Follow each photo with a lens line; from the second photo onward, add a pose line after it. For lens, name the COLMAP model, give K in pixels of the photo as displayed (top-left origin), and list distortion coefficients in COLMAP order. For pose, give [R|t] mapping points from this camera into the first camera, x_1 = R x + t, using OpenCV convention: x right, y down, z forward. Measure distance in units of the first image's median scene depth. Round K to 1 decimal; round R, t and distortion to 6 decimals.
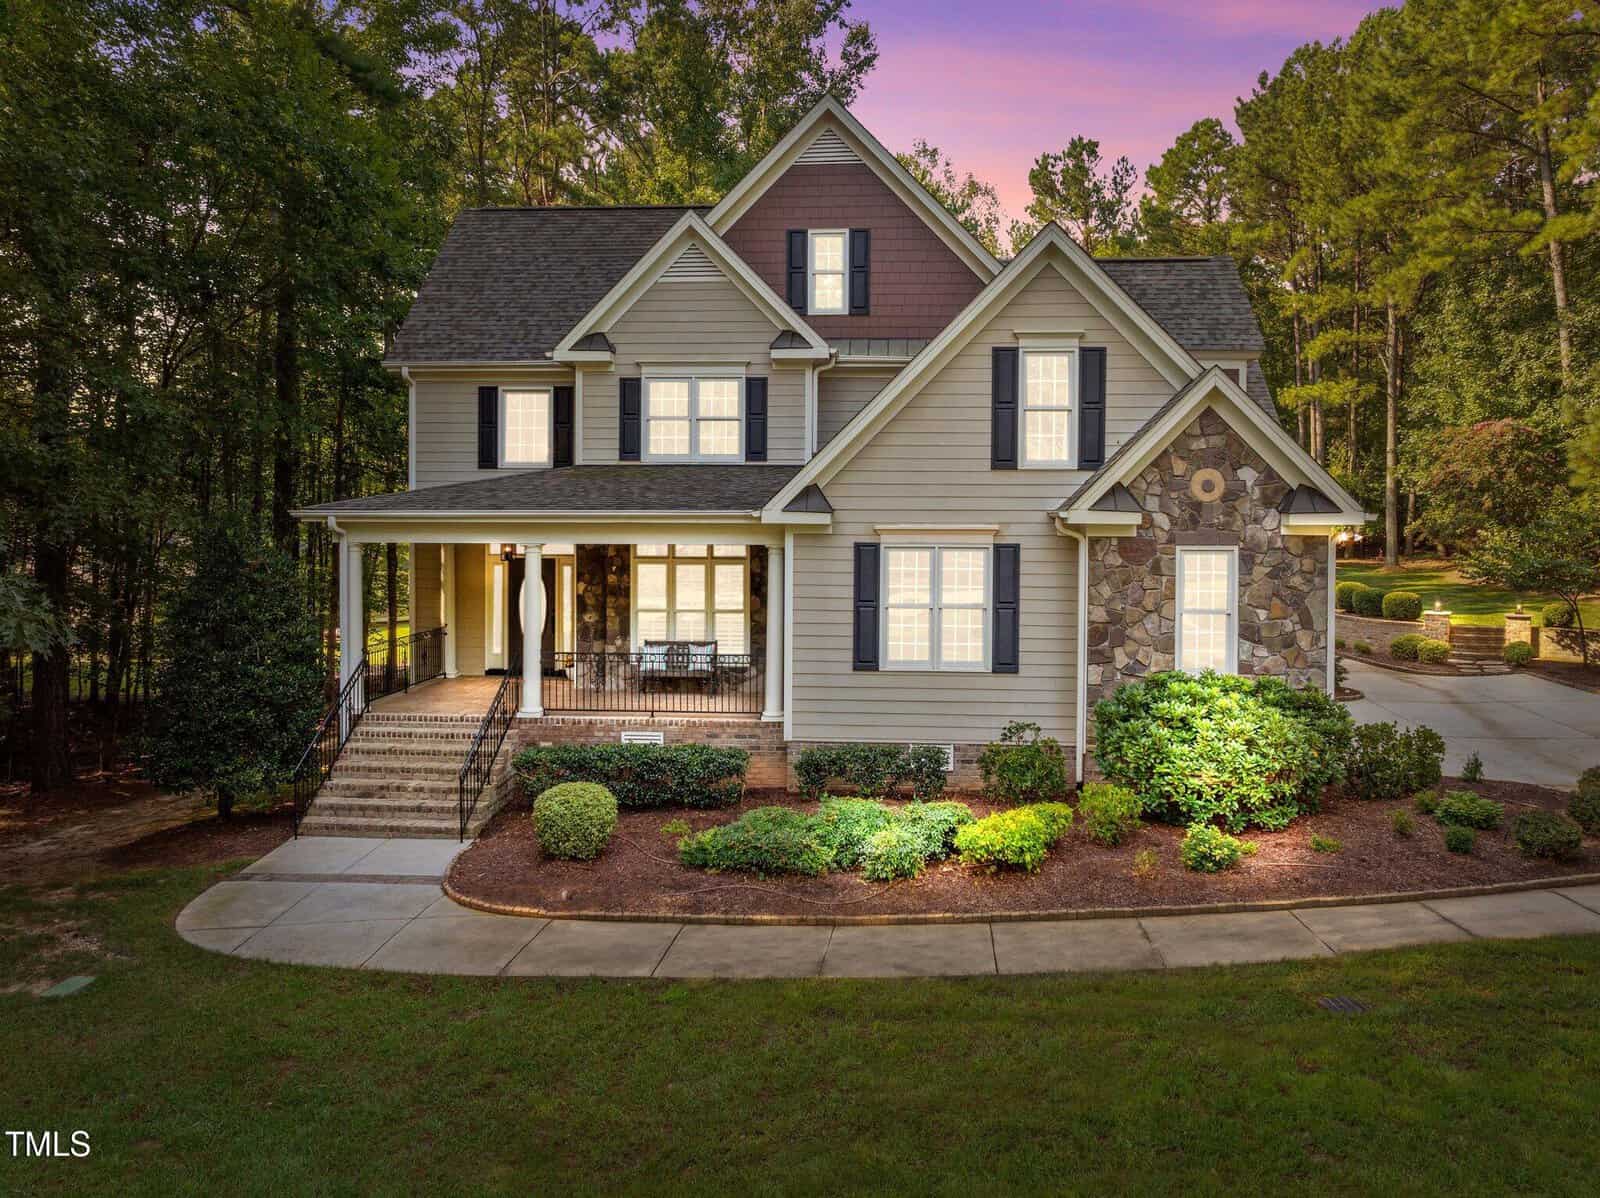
lens RADIAL K [[1102.1, 0, 801.8], [0, 1102.1, 582.8], [0, 0, 1]] dist [-0.026332, 0.000737]
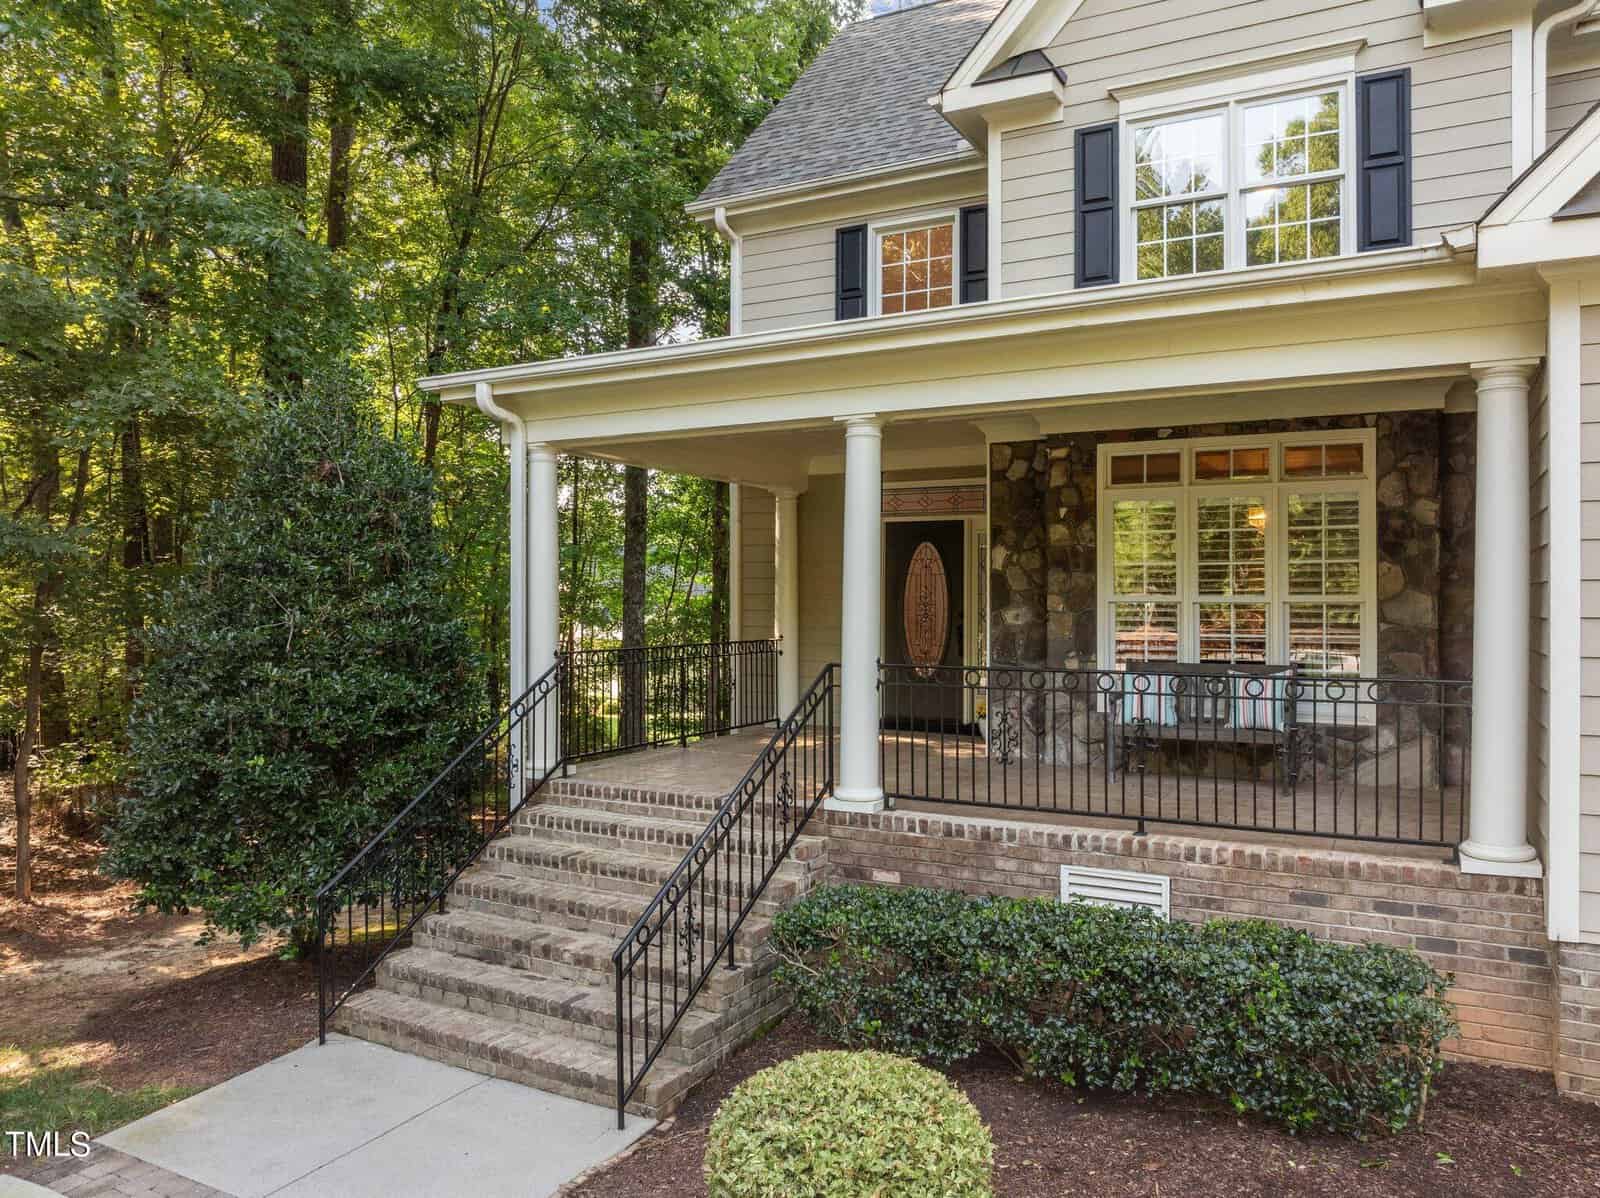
lens RADIAL K [[1102.1, 0, 787.7], [0, 1102.1, 596.2], [0, 0, 1]] dist [-0.026332, 0.000737]
pose [[0.896806, -0.009501, -0.442322, -0.074970], [-0.017940, 0.998166, -0.057813, 0.062737], [0.442061, 0.059782, 0.894991, 0.592565]]
